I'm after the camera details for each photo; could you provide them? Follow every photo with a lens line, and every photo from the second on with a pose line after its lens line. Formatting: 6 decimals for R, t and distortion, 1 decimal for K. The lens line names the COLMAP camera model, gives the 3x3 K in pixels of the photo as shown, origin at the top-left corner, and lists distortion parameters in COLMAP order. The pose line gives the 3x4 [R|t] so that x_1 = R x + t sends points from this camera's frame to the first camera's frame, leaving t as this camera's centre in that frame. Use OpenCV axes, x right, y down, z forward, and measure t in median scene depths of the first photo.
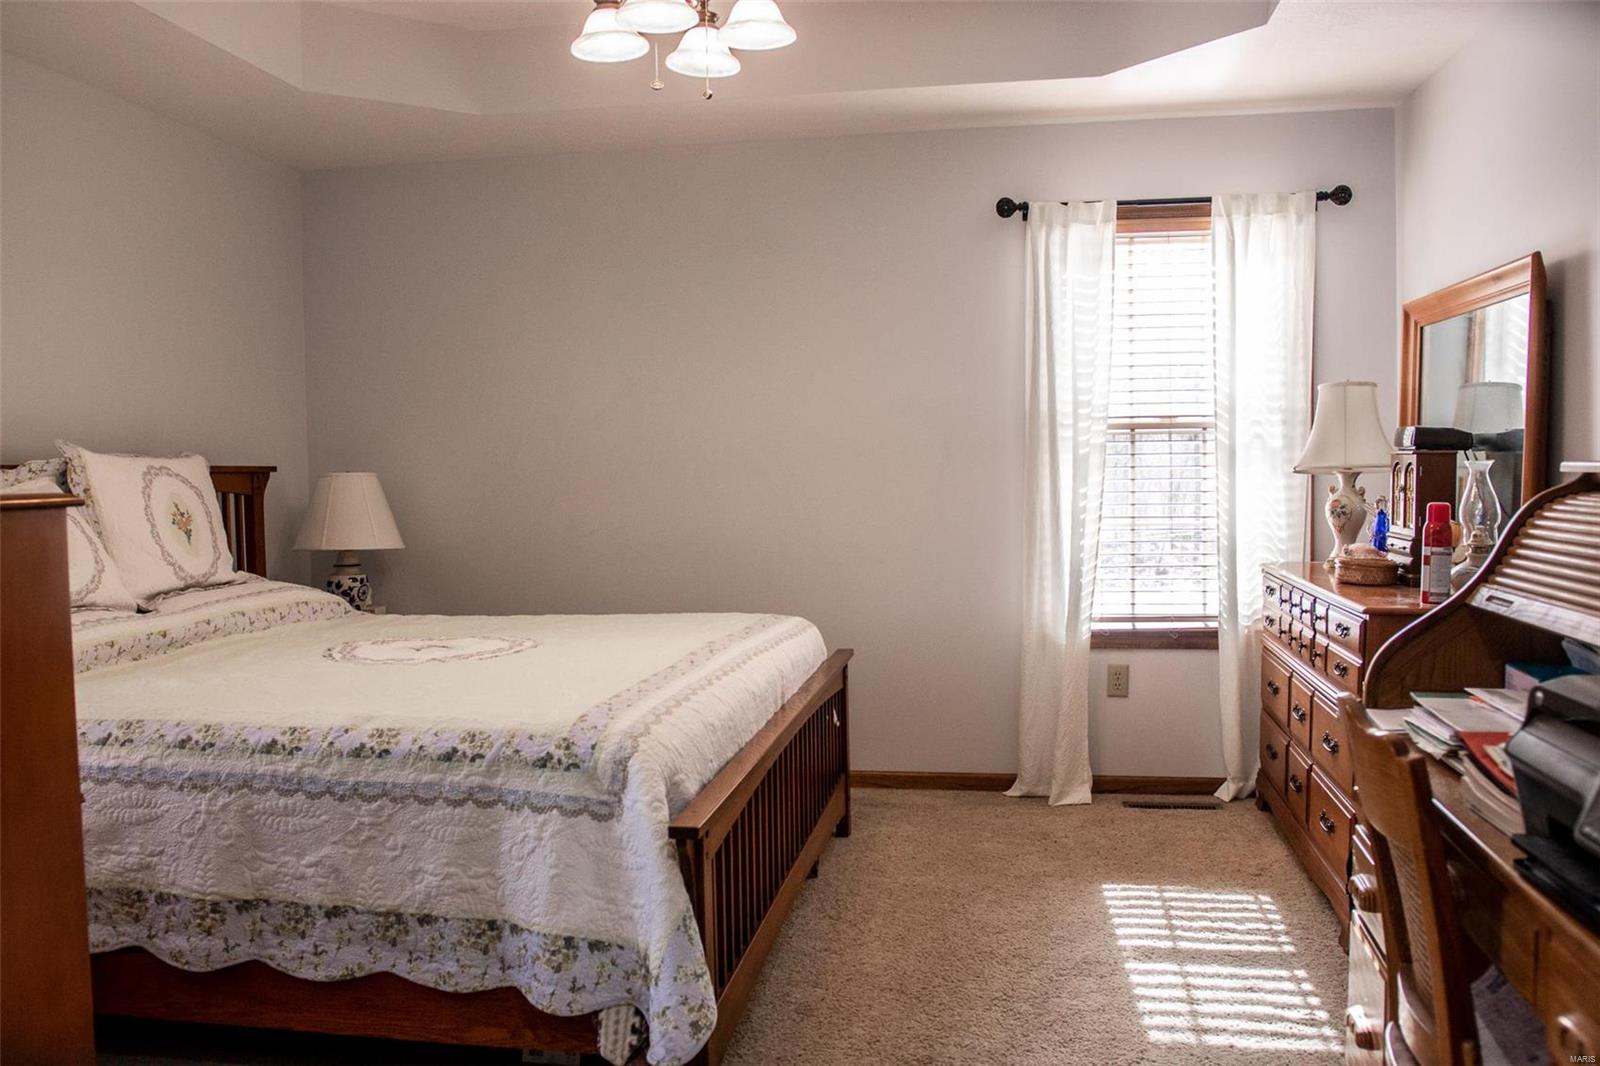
lens RADIAL K [[1334.4, 0, 807.1], [0, 1334.4, 535.1], [0, 0, 1]] dist [-0.085526, 0.070643]
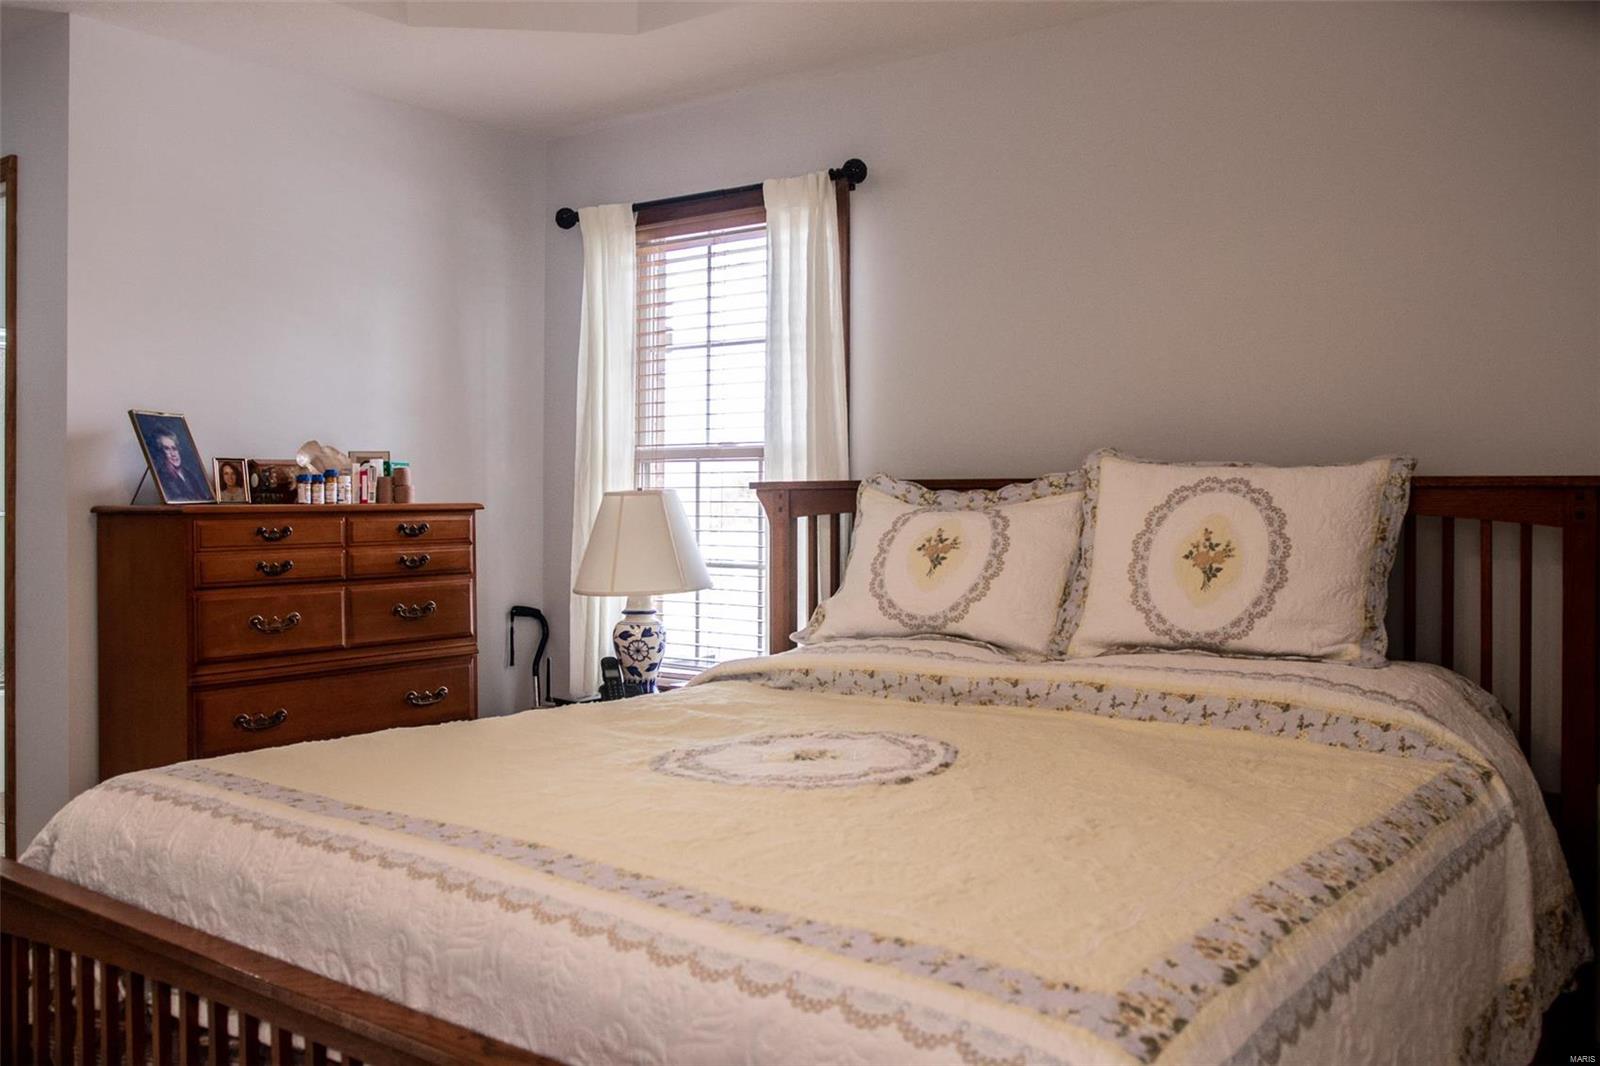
lens RADIAL K [[1333.3, 0, 790.5], [0, 1333.3, 534.9], [0, 0, 1]] dist [-0.087409, 0.072644]
pose [[-0.473786, 0.041930, -0.879641, 0.417501], [-0.033134, 0.997310, 0.065385, -0.096514], [0.880017, 0.060124, -0.471122, 1.788497]]
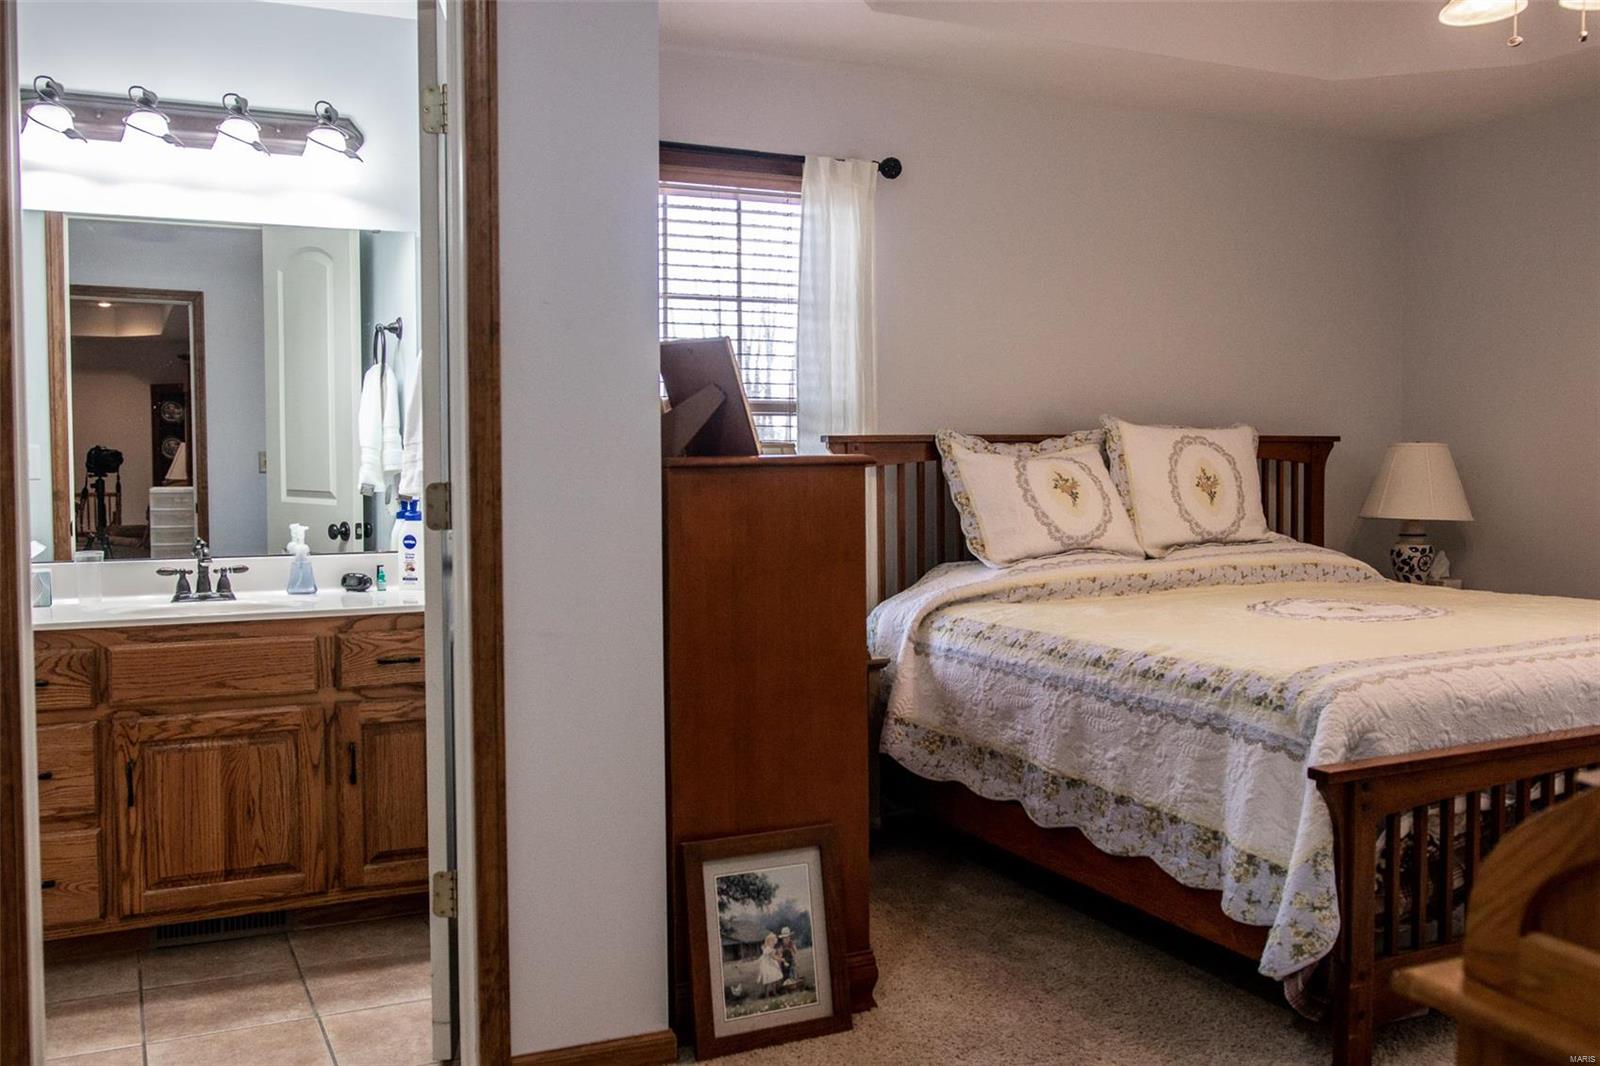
lens RADIAL K [[1464.3, 0, 798.3], [0, 1464.3, 526.7], [0, 0, 1]] dist [-0.070818, 0.101476]
pose [[0.575725, 0.051191, -0.816039, 0.560783], [-0.041418, 0.998583, 0.033421, -0.001908], [0.816594, 0.014557, 0.577029, -0.036740]]
